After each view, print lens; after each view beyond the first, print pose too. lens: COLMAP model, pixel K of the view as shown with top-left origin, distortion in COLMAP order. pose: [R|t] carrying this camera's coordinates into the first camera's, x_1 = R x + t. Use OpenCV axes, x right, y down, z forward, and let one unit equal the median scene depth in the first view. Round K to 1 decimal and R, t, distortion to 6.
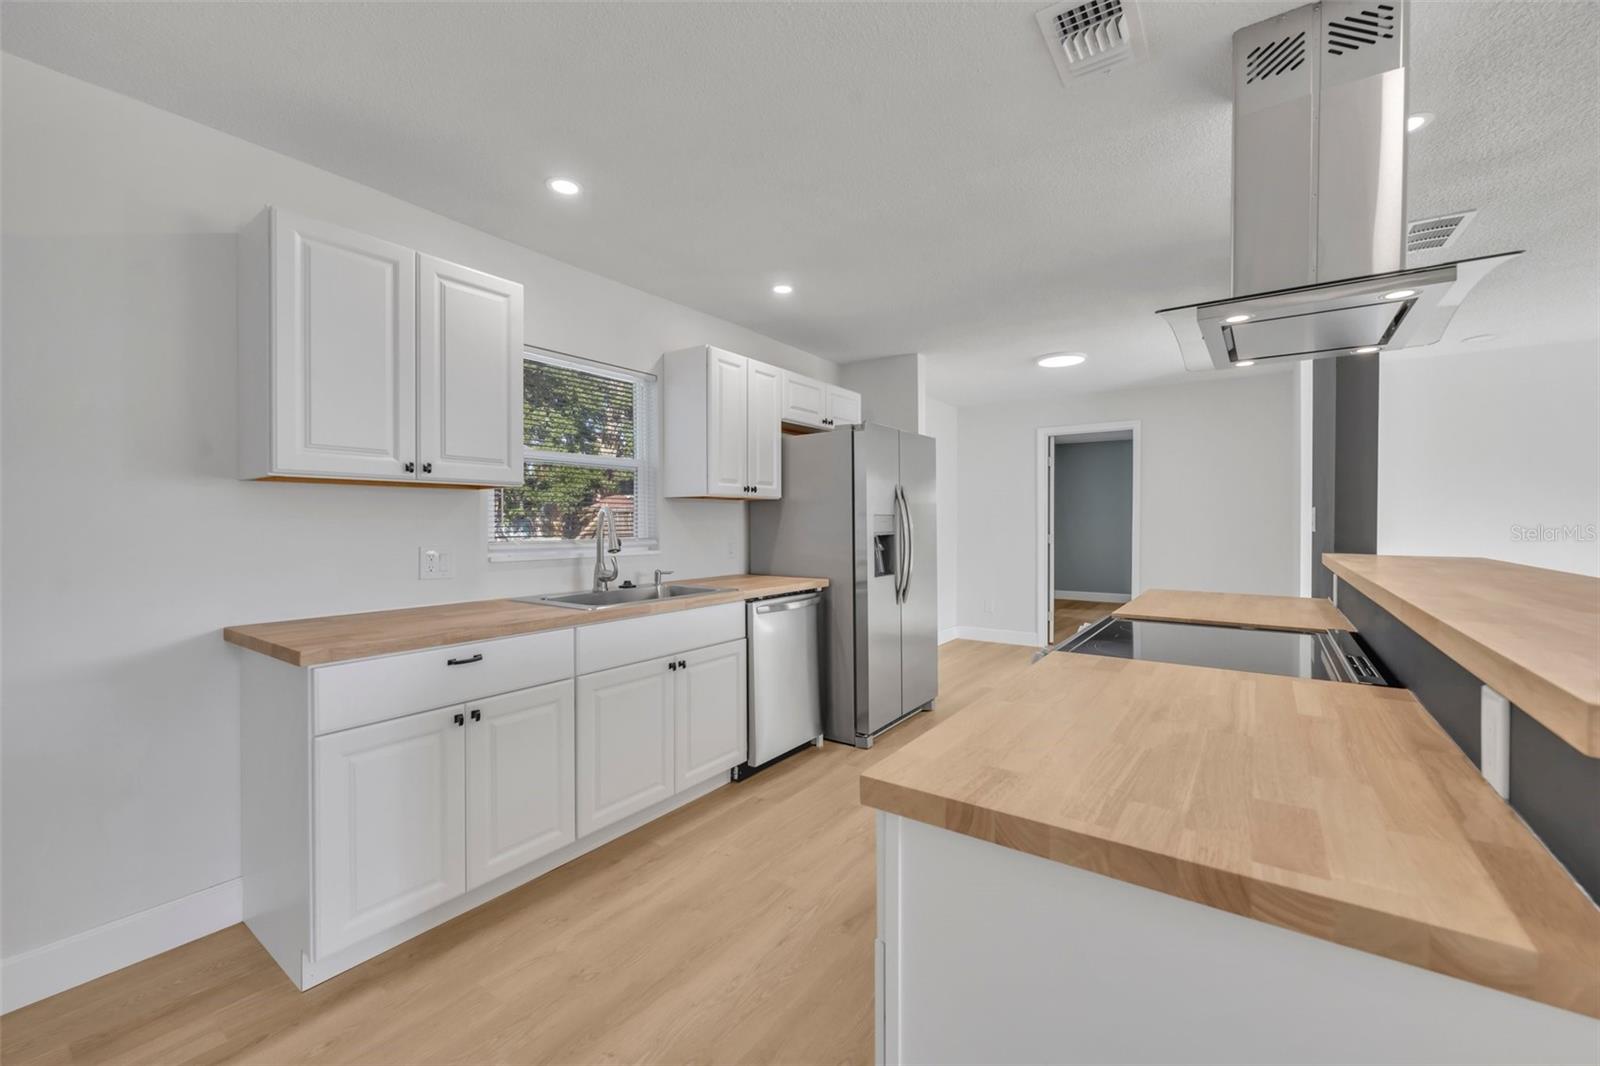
lens RADIAL K [[638.7, 0, 798.6], [0, 638.7, 527.8], [0, 0, 1]] dist [-0.004230, 0.000965]
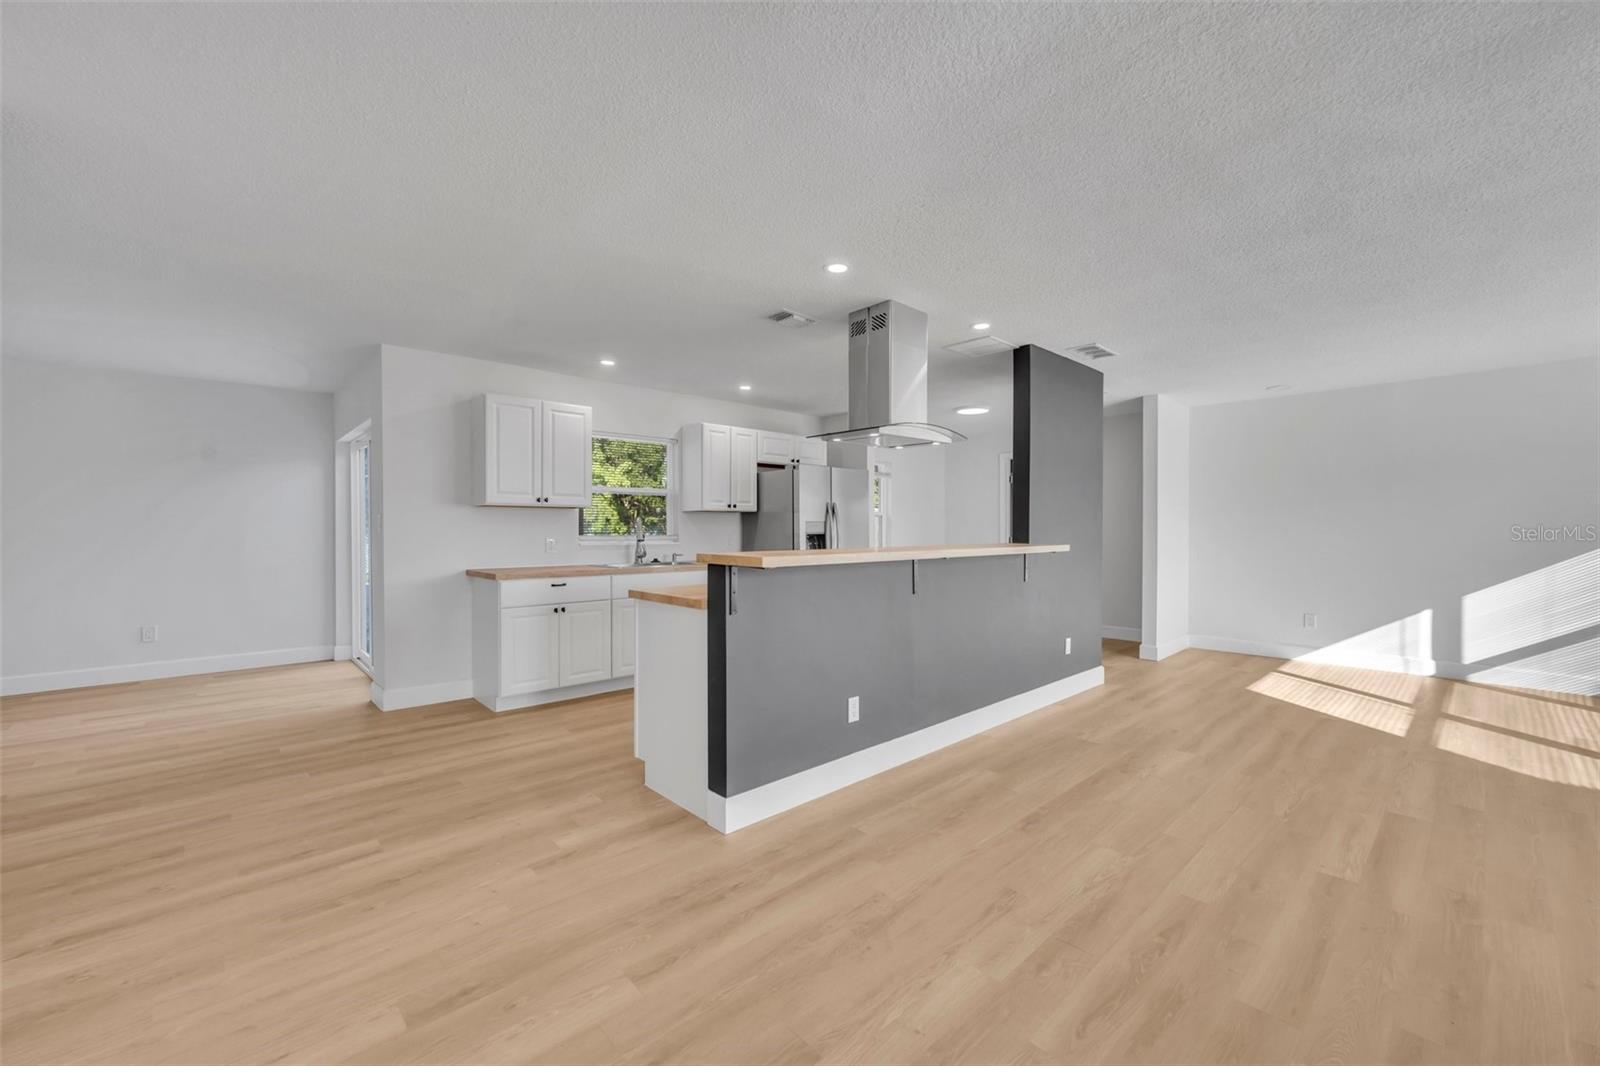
lens RADIAL K [[638.7, 0, 805.5], [0, 638.7, 538.3], [0, 0, 1]] dist [-0.004230, 0.000965]
pose [[0.979897, 0.006076, -0.199413, 0.646186], [-0.004490, 0.999955, 0.008403, 0.013497], [0.199455, -0.007339, 0.979880, -0.861147]]
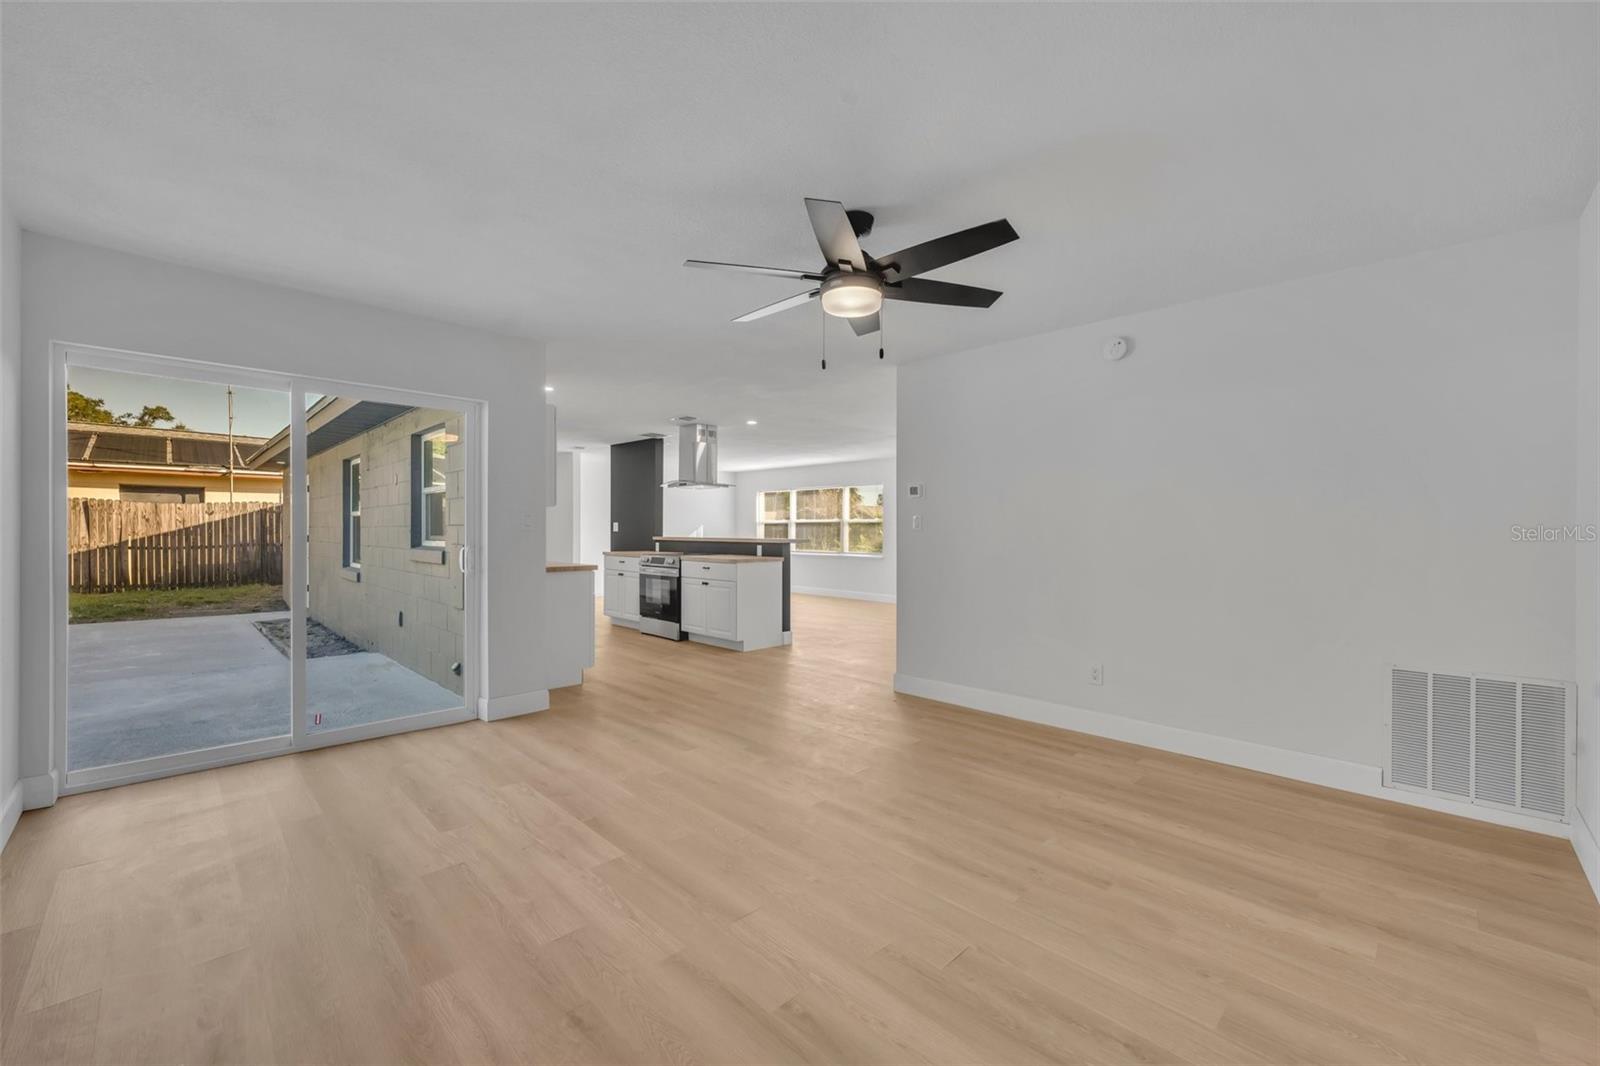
lens RADIAL K [[638.7, 0, 787.7], [0, 638.7, 540.1], [0, 0, 1]] dist [-0.004230, 0.000965]
pose [[0.179193, -0.012107, 0.983739, -2.496549], [0.008453, 0.999906, 0.010767, 0.027816], [-0.983778, 0.006386, 0.179278, -0.340015]]
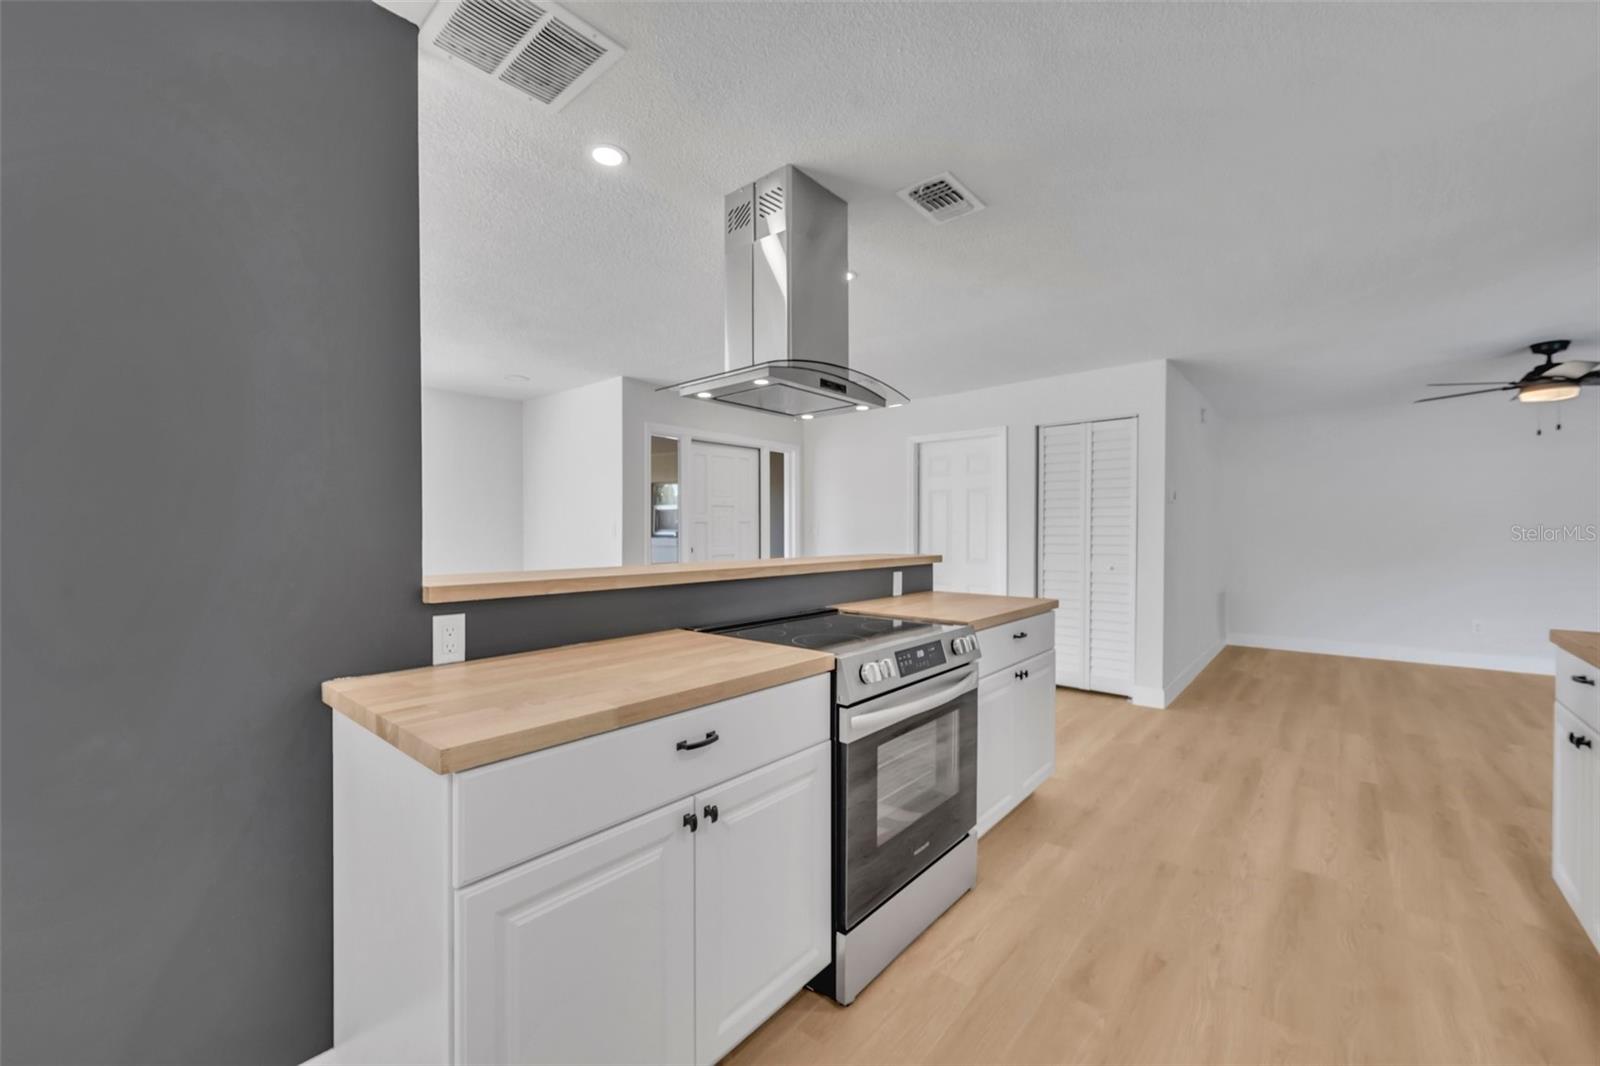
lens RADIAL K [[638.7, 0, 800.1], [0, 638.7, 532.6], [0, 0, 1]] dist [-0.004230, 0.000965]
pose [[-0.996349, 0.001492, 0.085361, 0.431722], [0.002834, 0.999874, 0.015598, -0.020359], [-0.085327, 0.015783, -0.996228, 1.622317]]
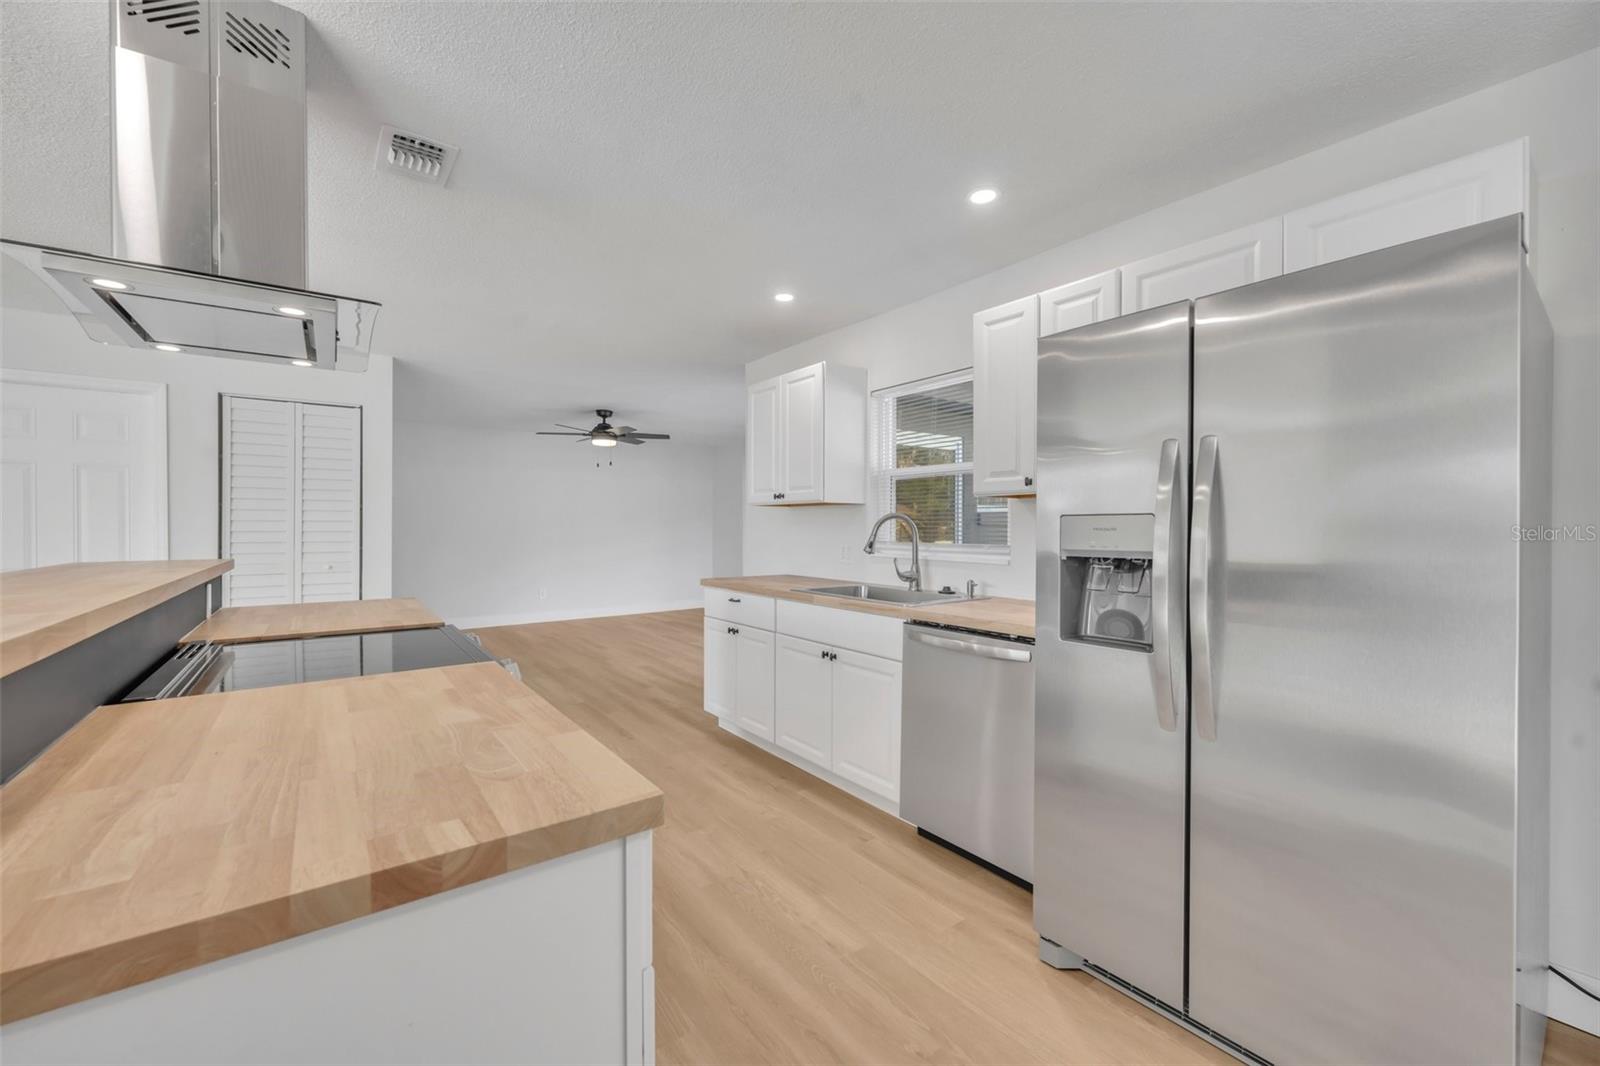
lens RADIAL K [[638.7, 0, 801.9], [0, 638.7, 534.1], [0, 0, 1]] dist [-0.004230, 0.000965]
pose [[-0.301564, 0.012091, -0.953369, 0.967437], [-0.011824, 0.999795, 0.016420, -0.016121], [0.953373, 0.016225, -0.301359, 1.408505]]
